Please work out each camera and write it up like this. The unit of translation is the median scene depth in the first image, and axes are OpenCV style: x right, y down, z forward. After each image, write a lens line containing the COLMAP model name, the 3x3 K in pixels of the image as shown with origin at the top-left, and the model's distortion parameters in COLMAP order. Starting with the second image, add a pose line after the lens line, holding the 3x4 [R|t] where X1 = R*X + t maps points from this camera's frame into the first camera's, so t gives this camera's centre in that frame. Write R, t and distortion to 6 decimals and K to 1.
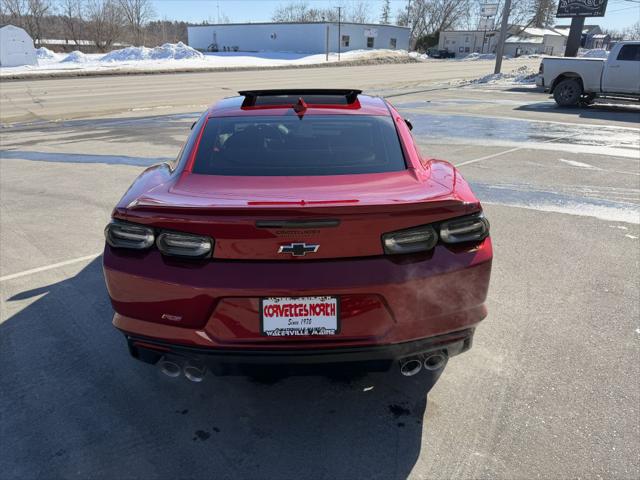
lens RADIAL K [[454.7, 0, 319.4], [0, 454.7, 243.4], [0, 0, 1]] dist [0.018522, -0.022399]
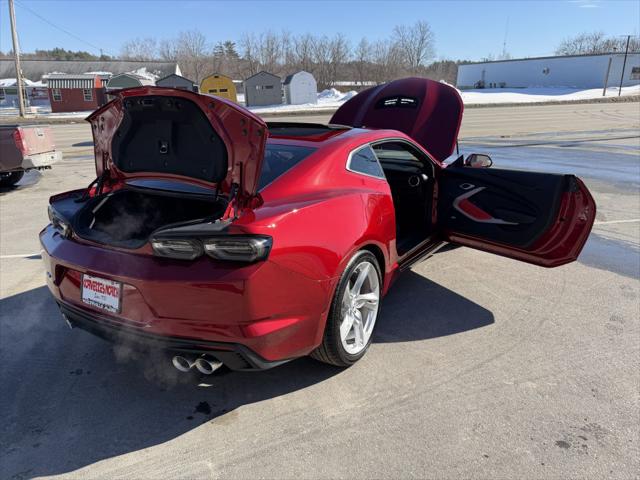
lens RADIAL K [[454.7, 0, 319.4], [0, 454.7, 243.4], [0, 0, 1]] dist [0.018522, -0.022399]
pose [[0.848250, 0.151699, -0.507405, 0.461901], [-0.187664, 0.982027, -0.020130, -0.027279], [0.495231, 0.112297, 0.861473, 0.075795]]
